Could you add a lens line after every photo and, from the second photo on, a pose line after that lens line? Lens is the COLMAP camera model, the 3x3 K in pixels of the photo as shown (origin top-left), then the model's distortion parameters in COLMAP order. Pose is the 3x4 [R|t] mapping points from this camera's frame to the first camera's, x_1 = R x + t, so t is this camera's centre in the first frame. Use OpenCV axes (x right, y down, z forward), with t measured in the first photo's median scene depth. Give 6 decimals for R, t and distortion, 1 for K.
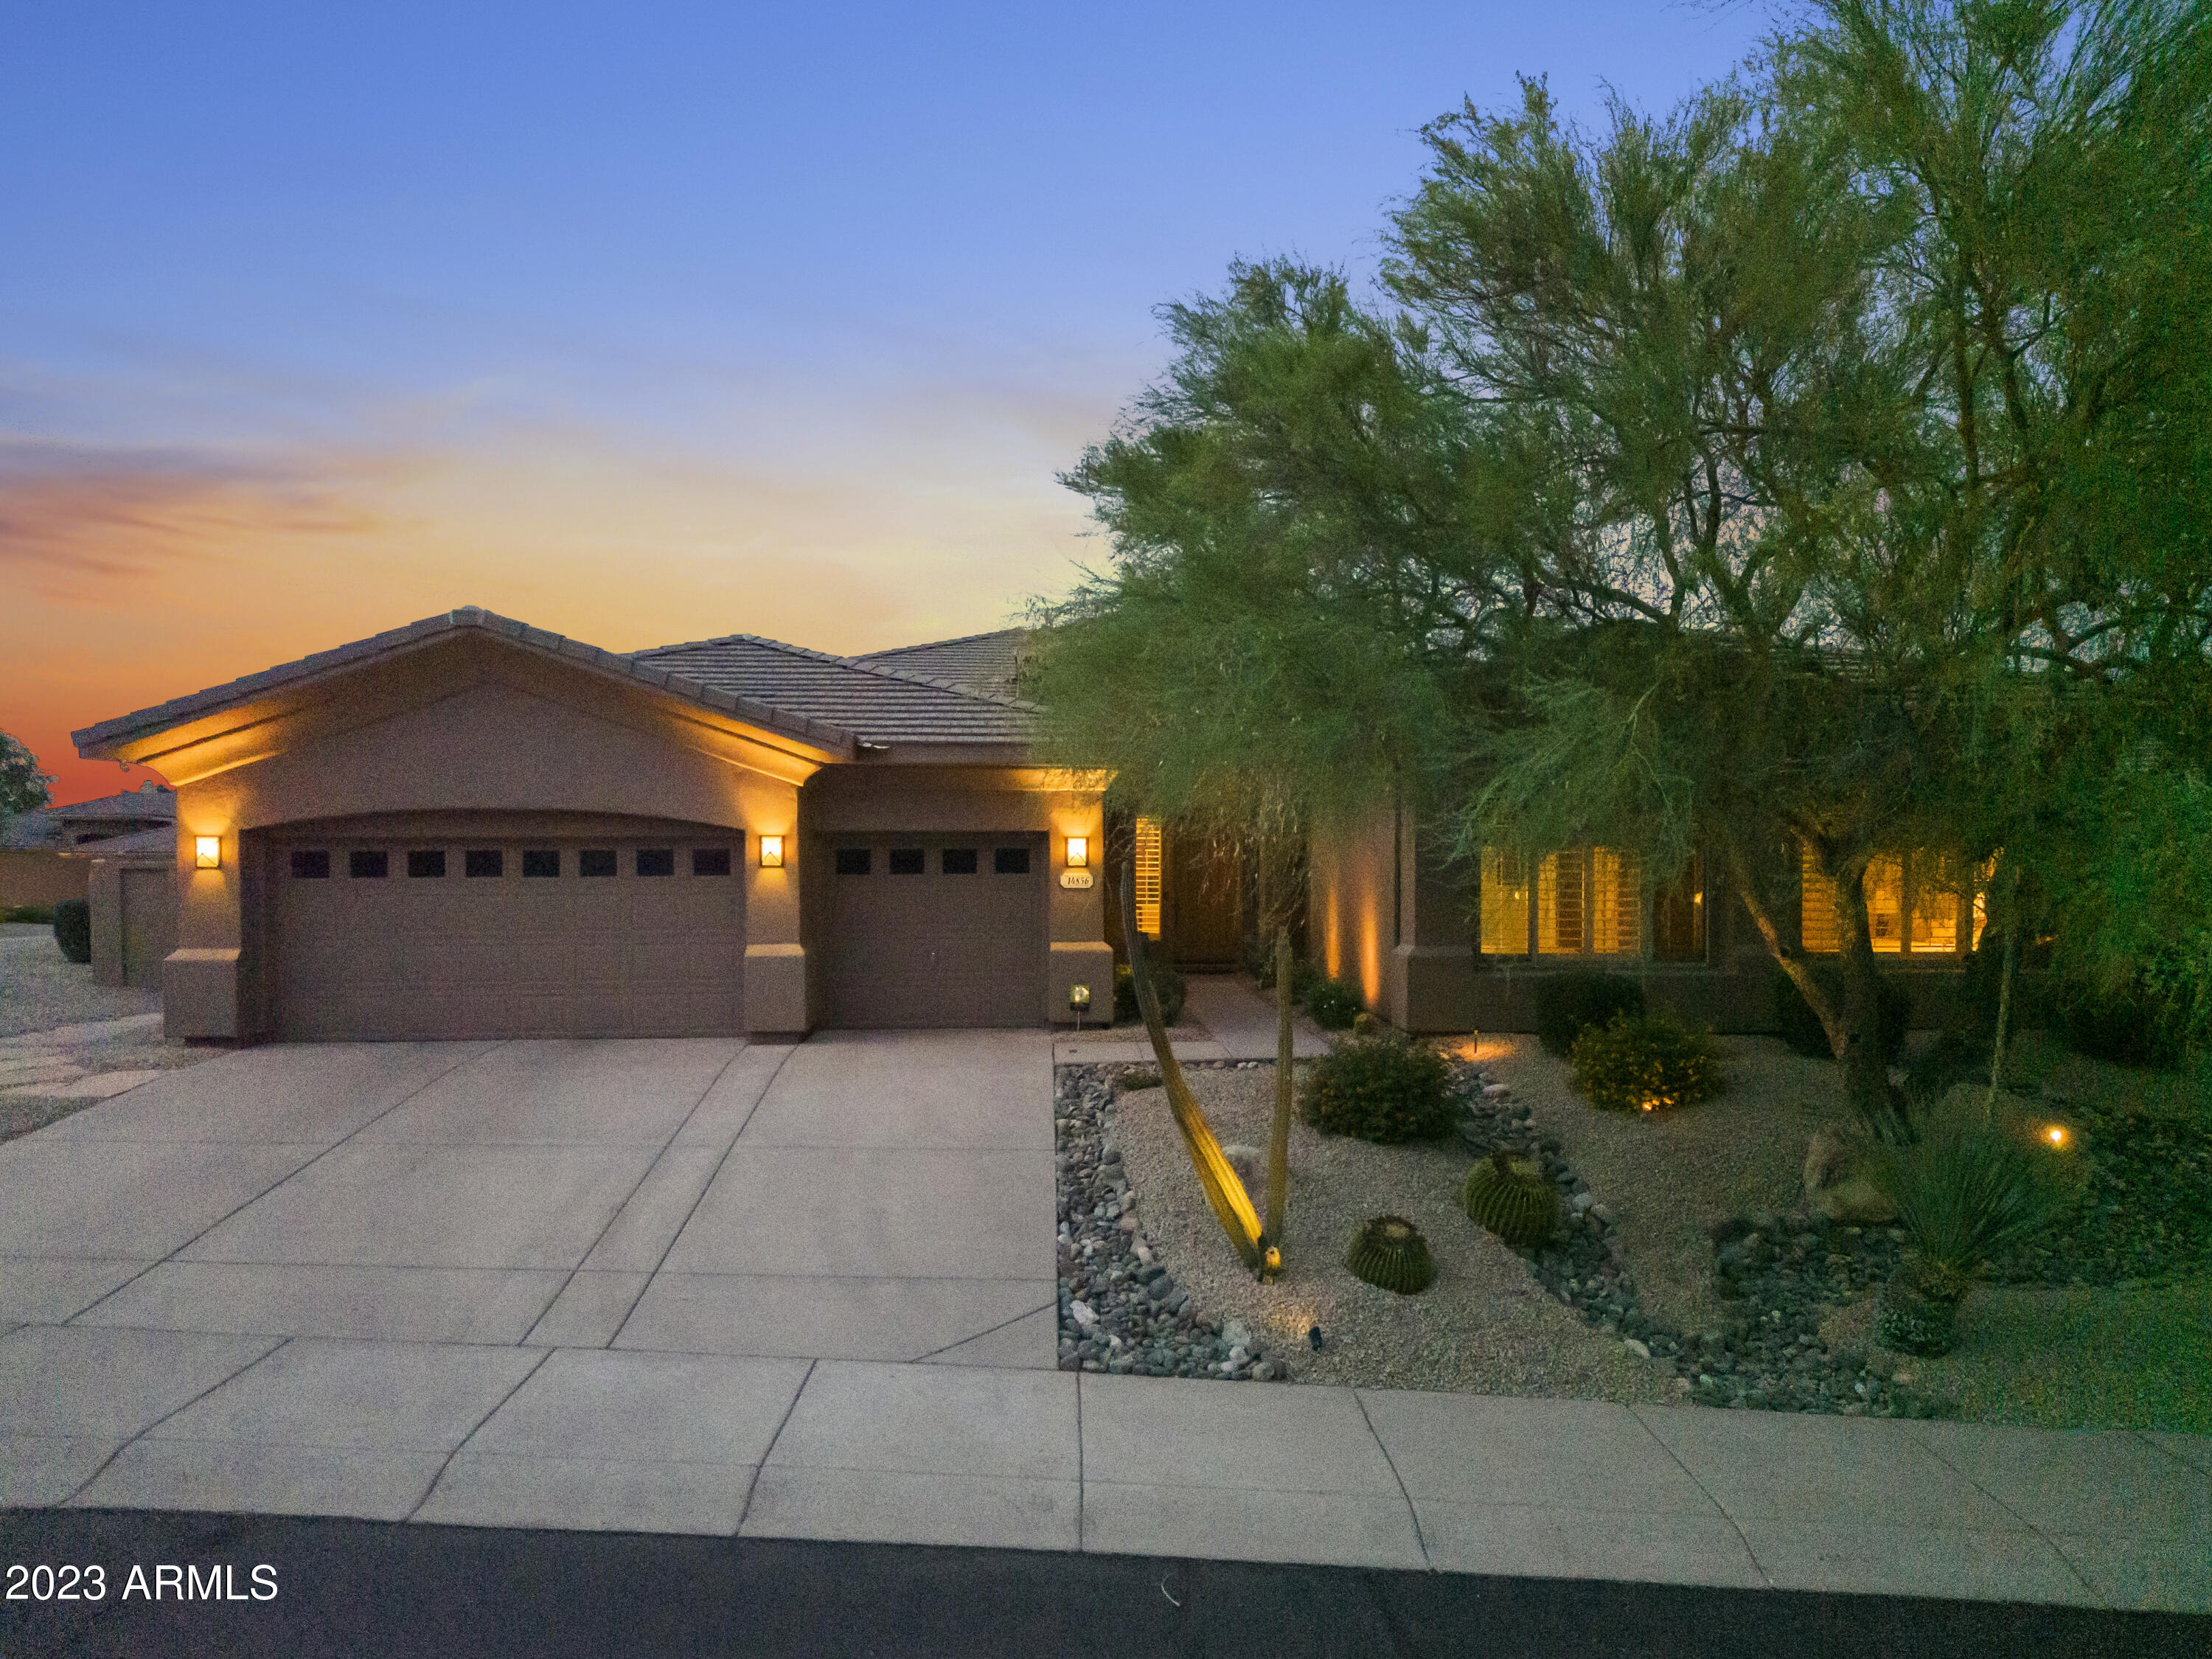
lens RADIAL K [[1542.6, 0, 1106.0], [0, 1542.6, 829.5], [0, 0, 1]] dist [0.084647, -0.068192]
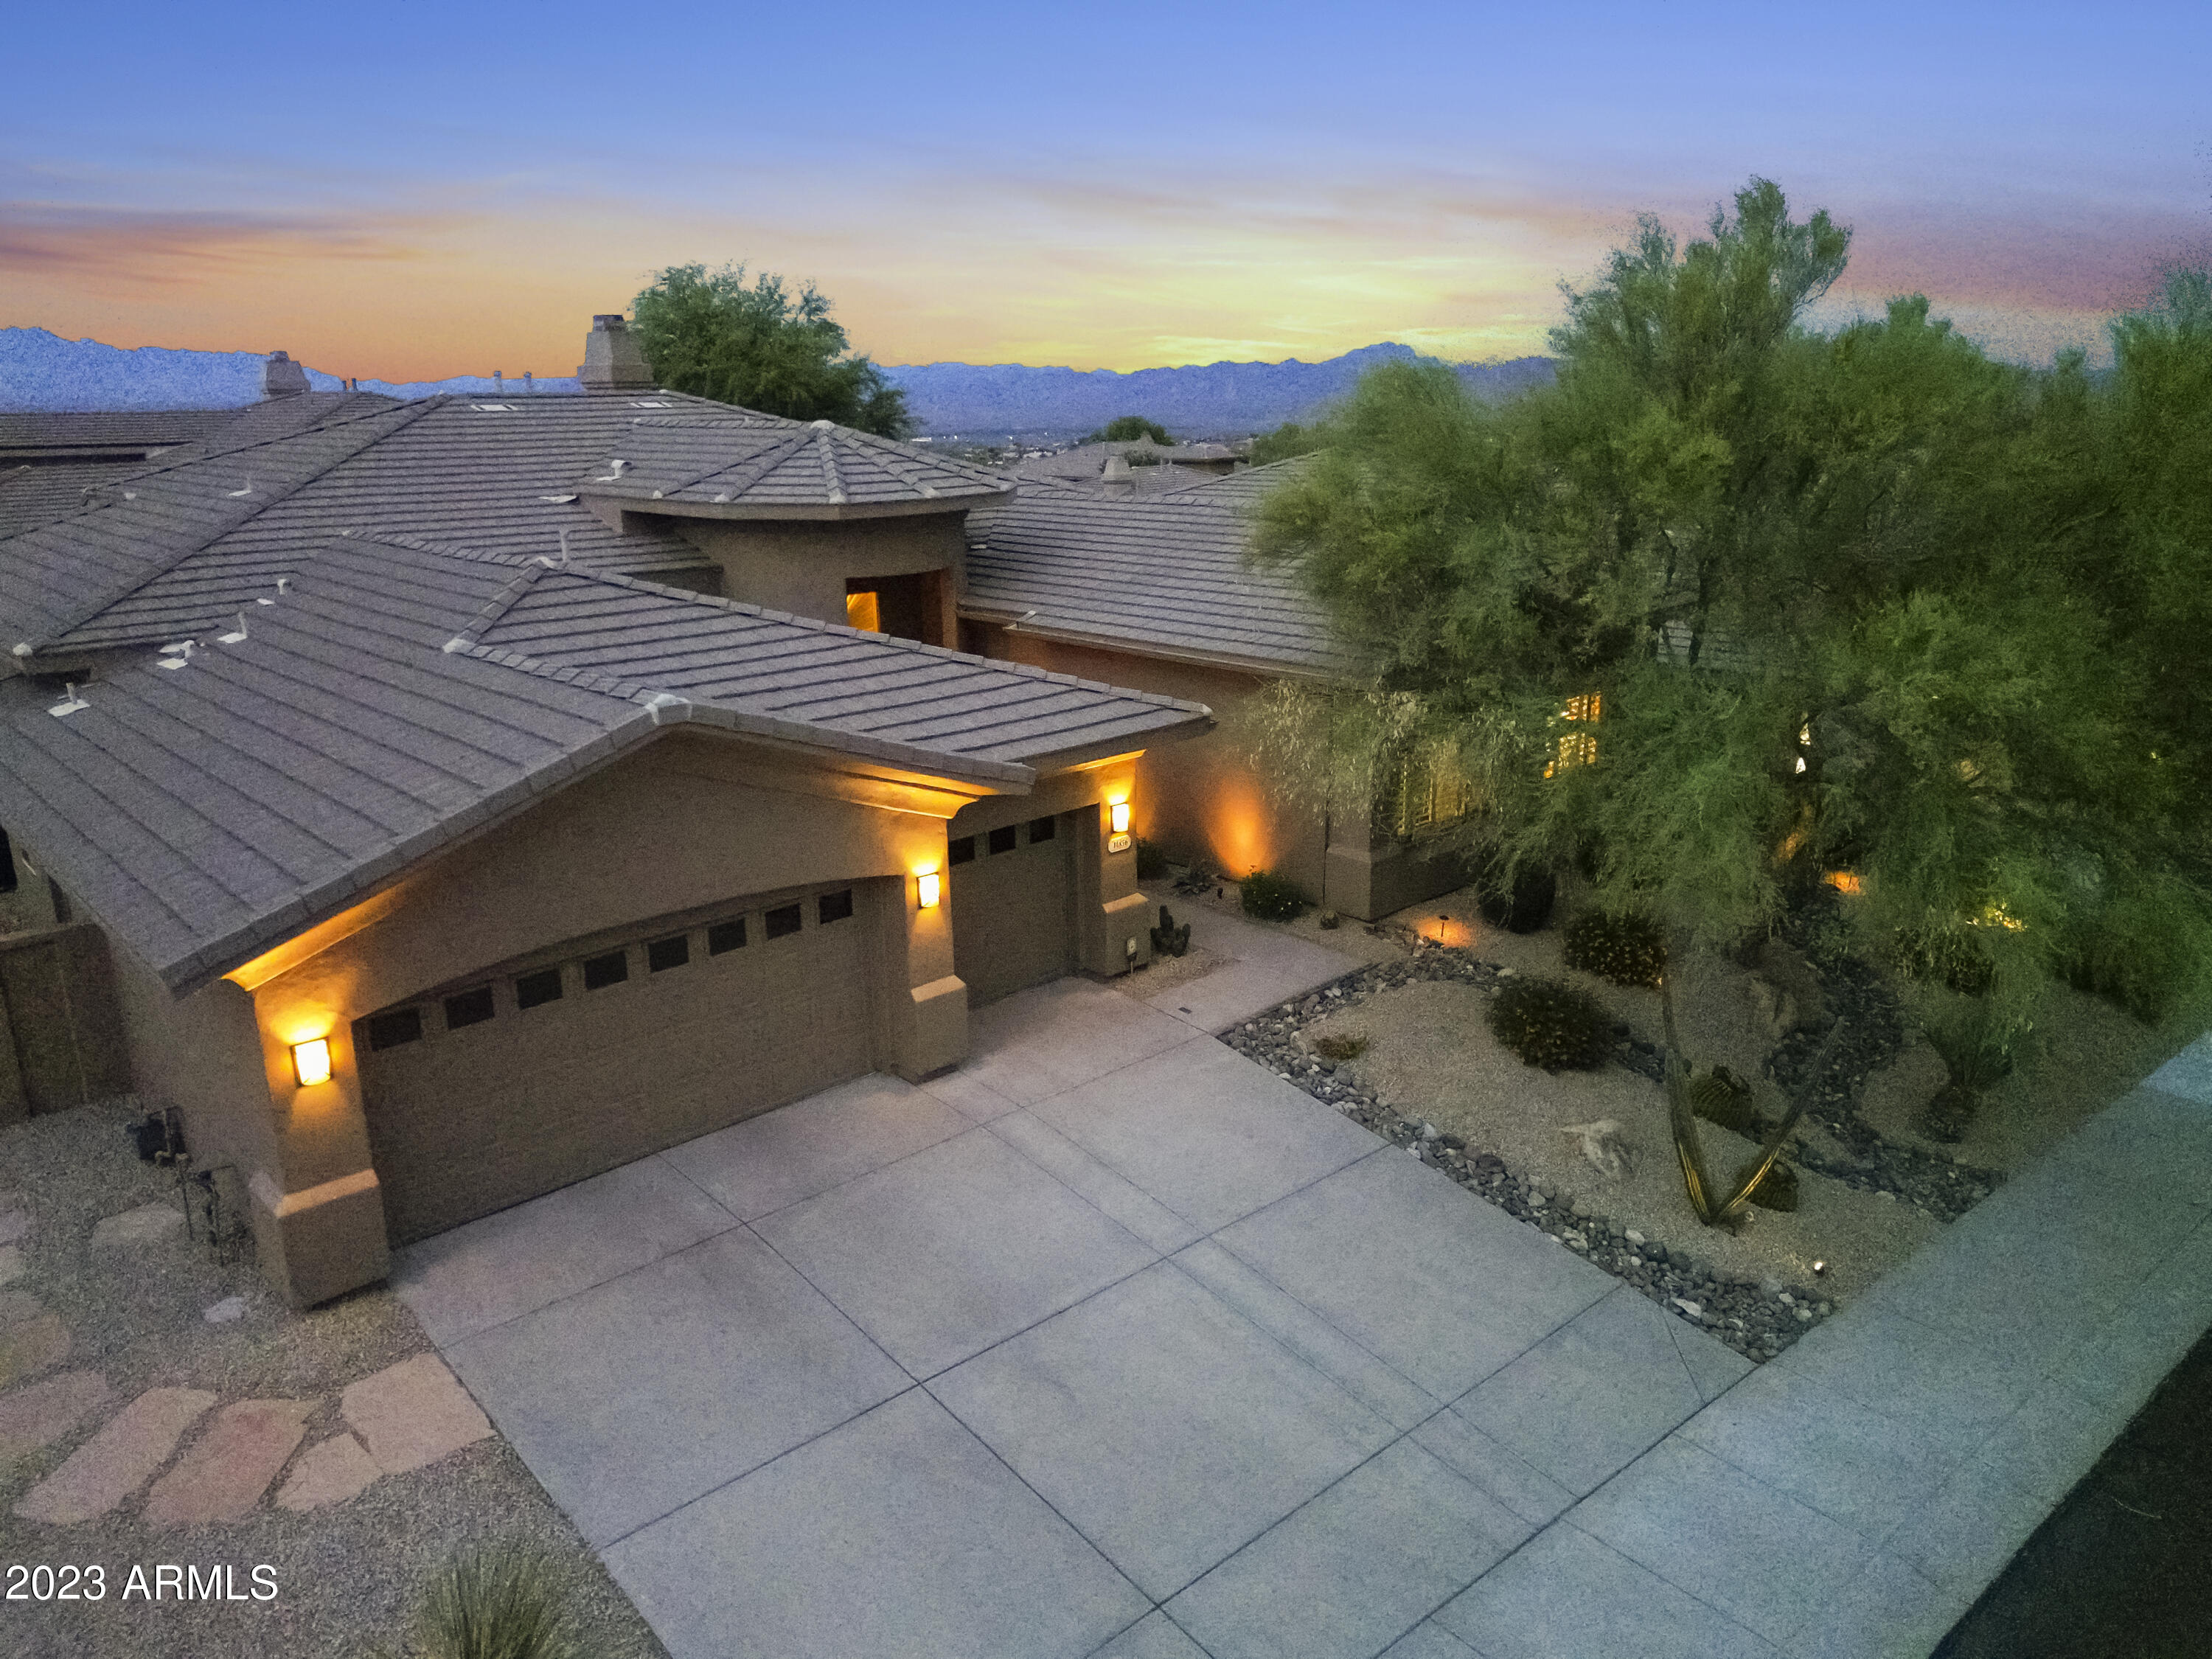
lens RADIAL K [[1542.6, 0, 1106.0], [0, 1542.6, 829.5], [0, 0, 1]] dist [0.084647, -0.068192]
pose [[0.778296, -0.184398, 0.600210, -0.701934], [0.015399, 0.961223, 0.275342, -0.284134], [-0.627708, -0.205055, 0.750956, 0.242314]]
